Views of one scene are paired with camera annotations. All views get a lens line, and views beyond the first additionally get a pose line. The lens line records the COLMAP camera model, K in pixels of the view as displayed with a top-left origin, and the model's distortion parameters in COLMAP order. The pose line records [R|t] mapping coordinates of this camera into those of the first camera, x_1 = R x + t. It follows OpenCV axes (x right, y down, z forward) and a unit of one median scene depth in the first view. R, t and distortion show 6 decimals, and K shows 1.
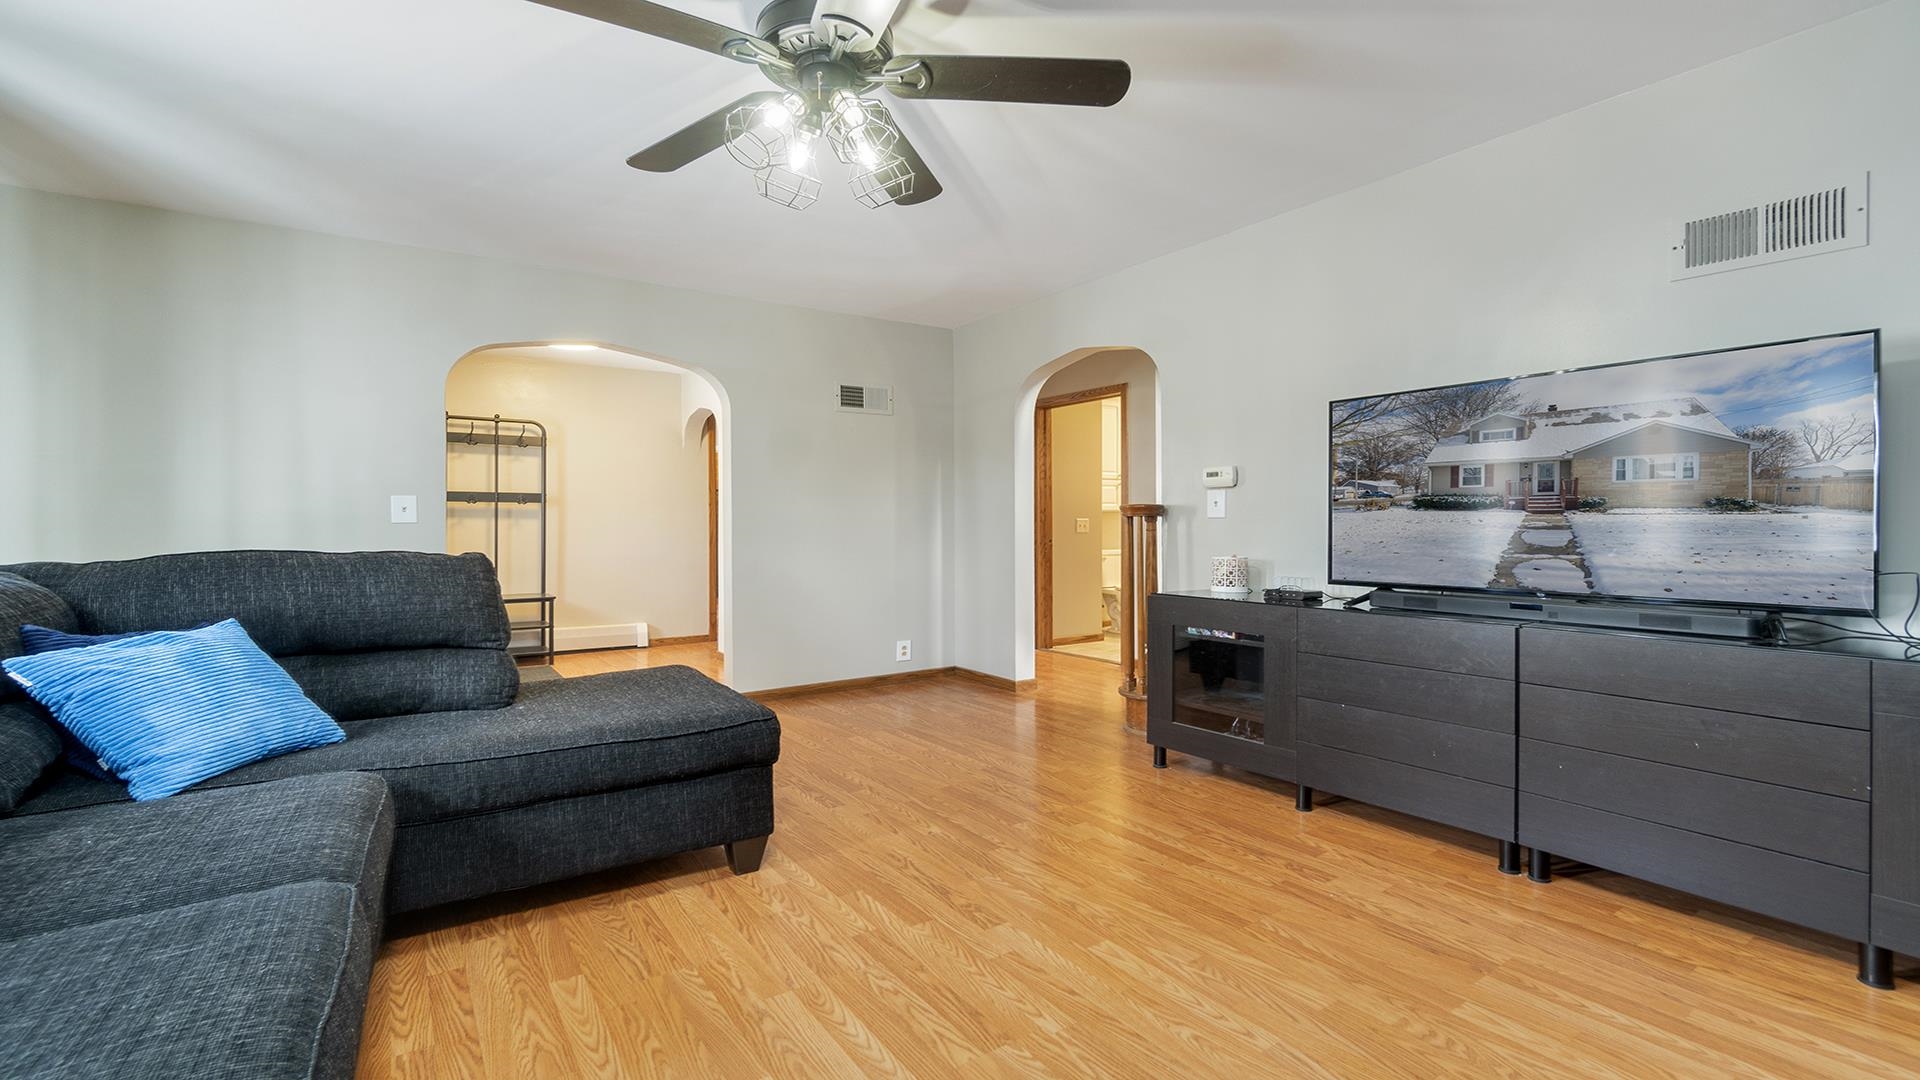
lens RADIAL K [[874.7, 0, 957.5], [0, 874.7, 525.2], [0, 0, 1]] dist [-0.005472, -0.000054]
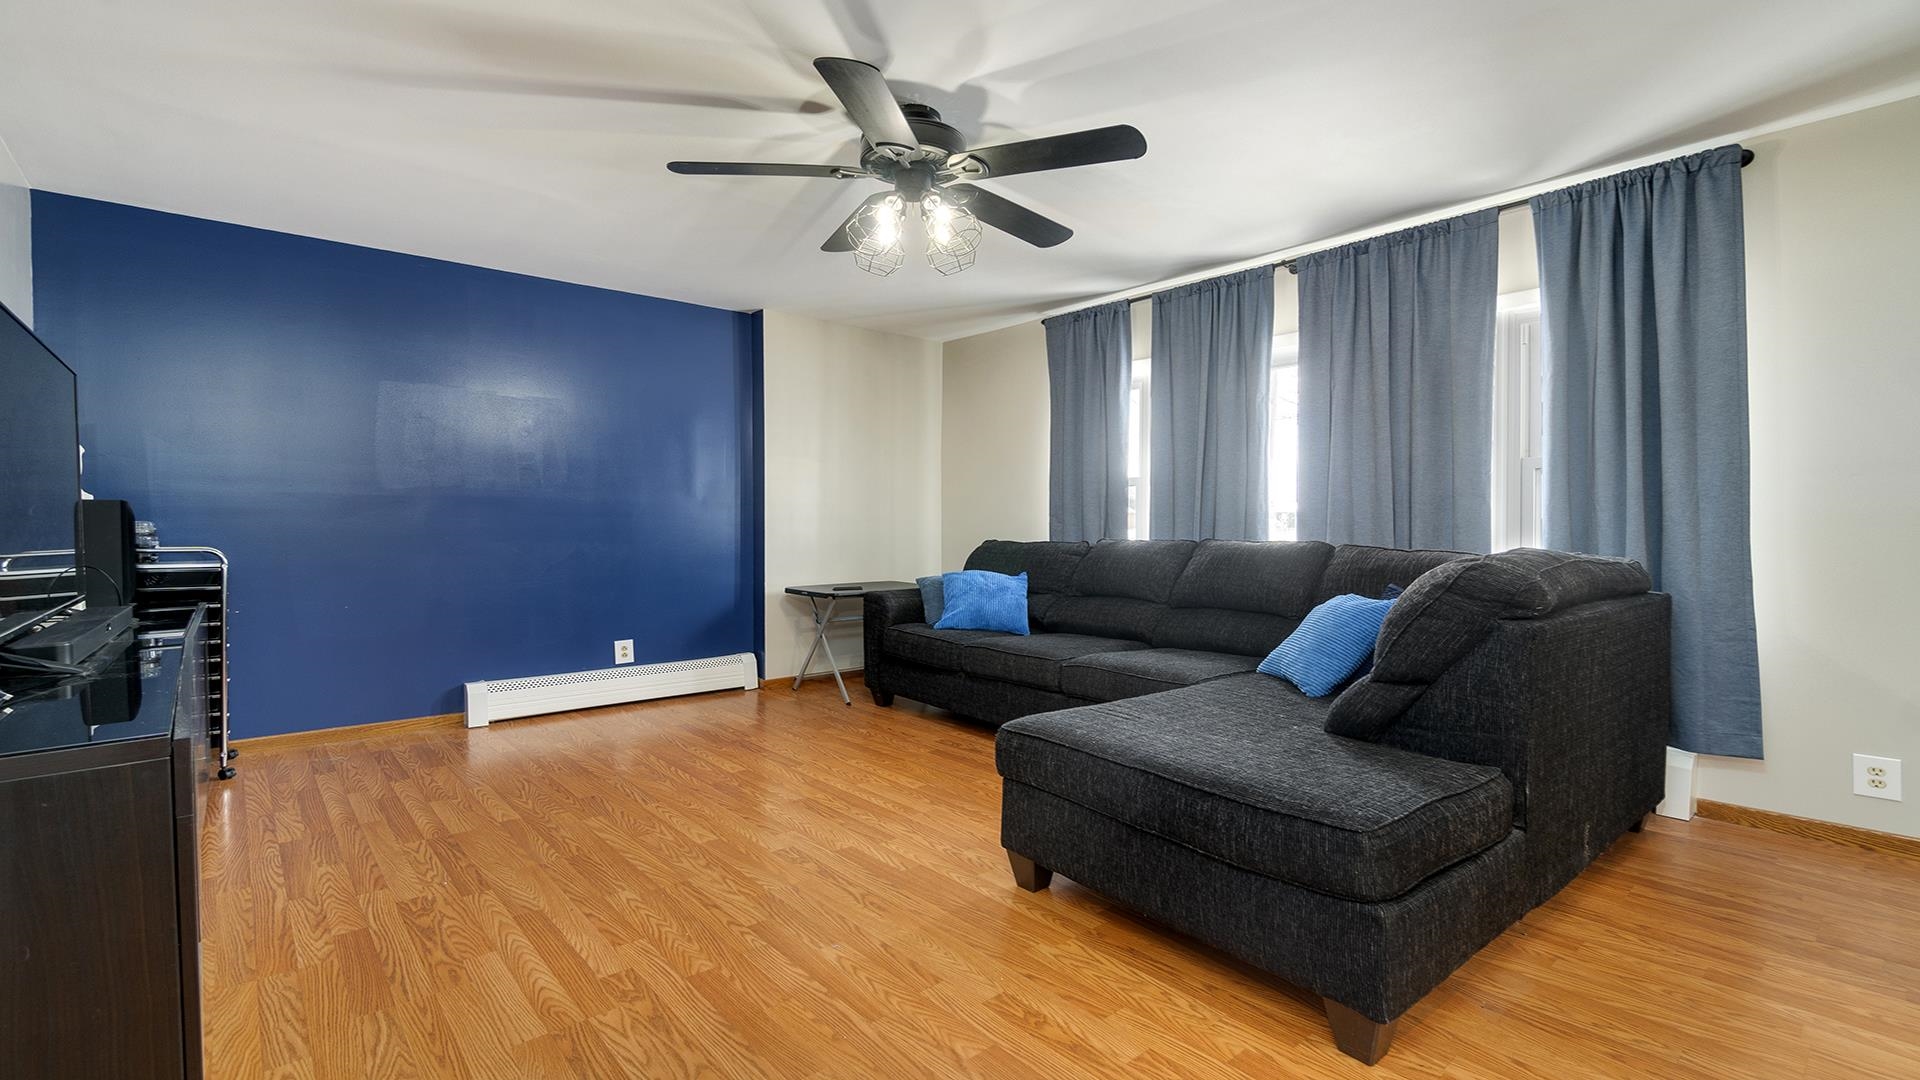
lens RADIAL K [[874.7, 0, 964.9], [0, 874.7, 539.4], [0, 0, 1]] dist [-0.005472, -0.000054]
pose [[-0.993218, 0.004227, -0.116191, -0.066305], [0.001903, 0.999796, 0.020106, -0.003953], [0.116253, 0.019749, -0.993023, 2.113823]]
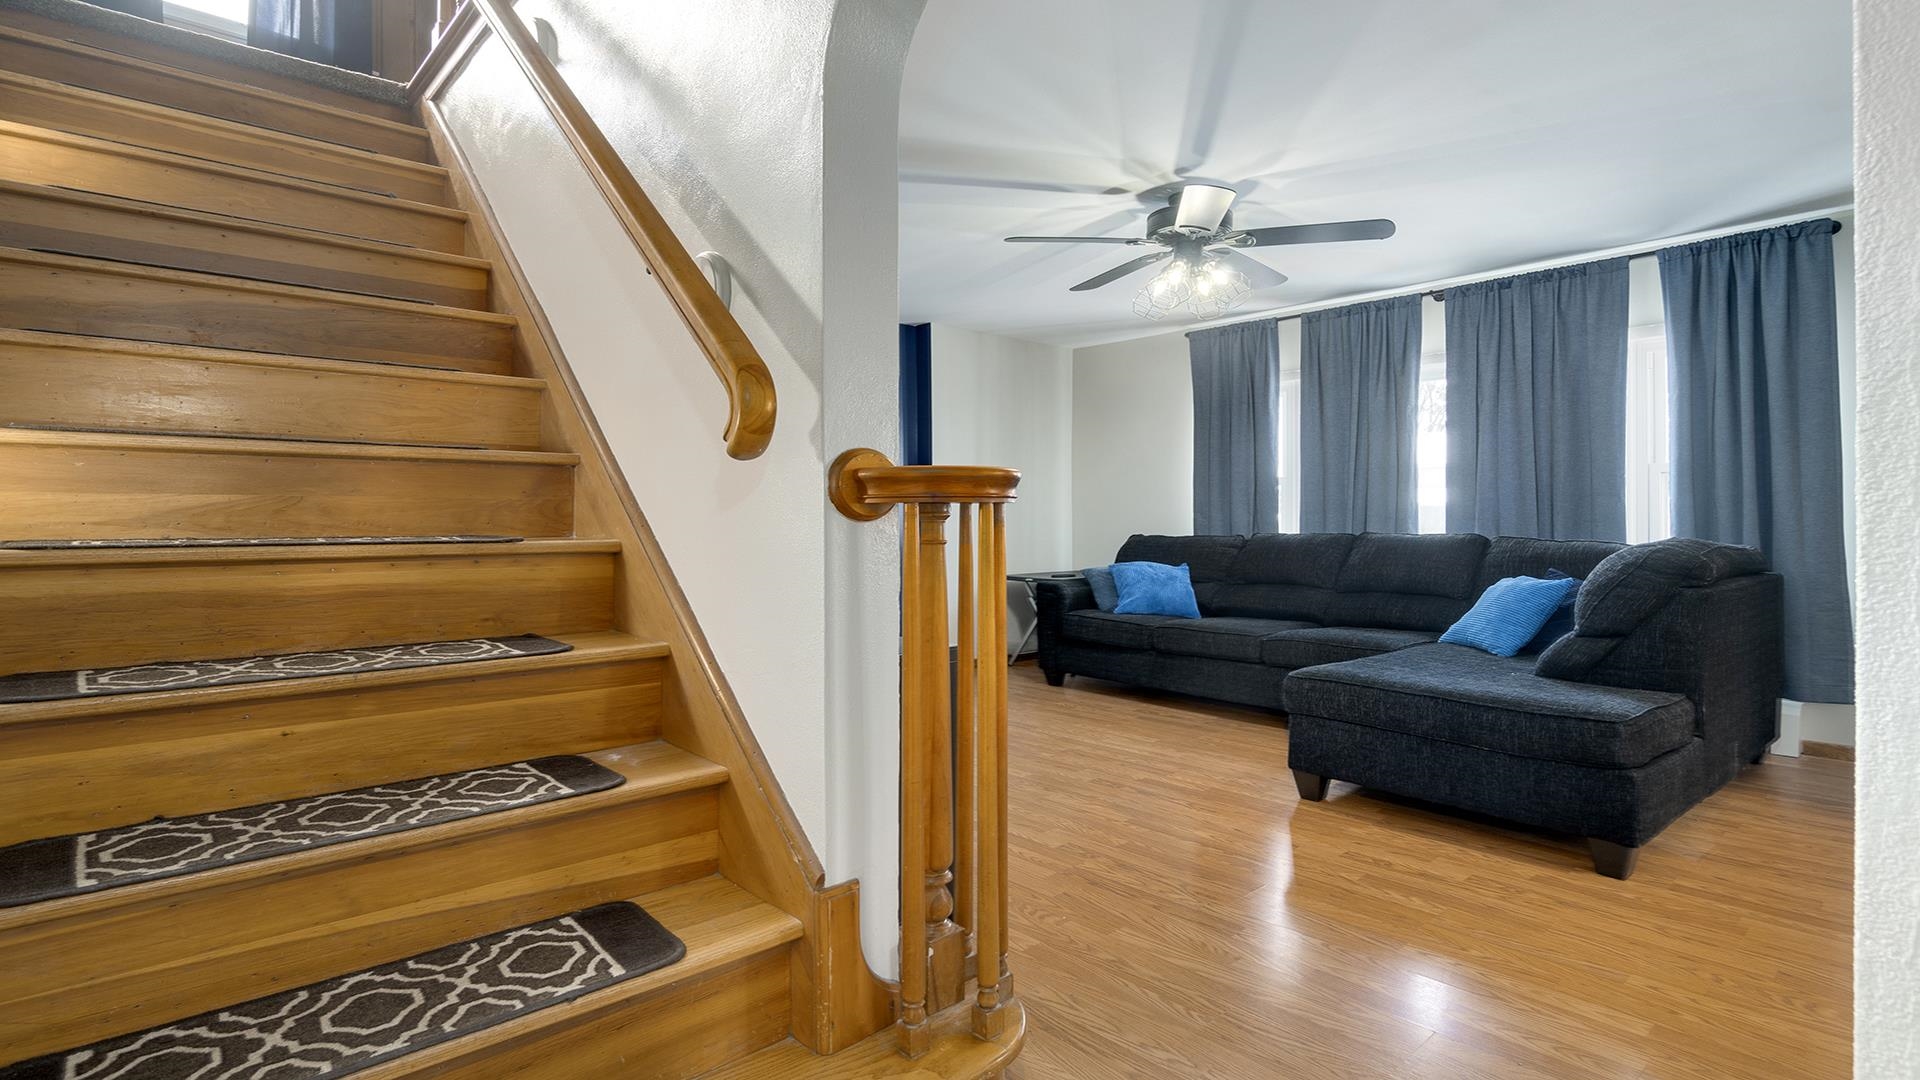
lens RADIAL K [[966.0, 0, 963.7], [0, 966.0, 522.3], [0, 0, 1]] dist [-0.002565, -0.000745]
pose [[-0.990502, 0.005226, -0.137397, 0.473658], [0.004531, 0.999975, 0.005366, -0.007654], [0.137422, 0.004693, -0.990502, 2.502685]]
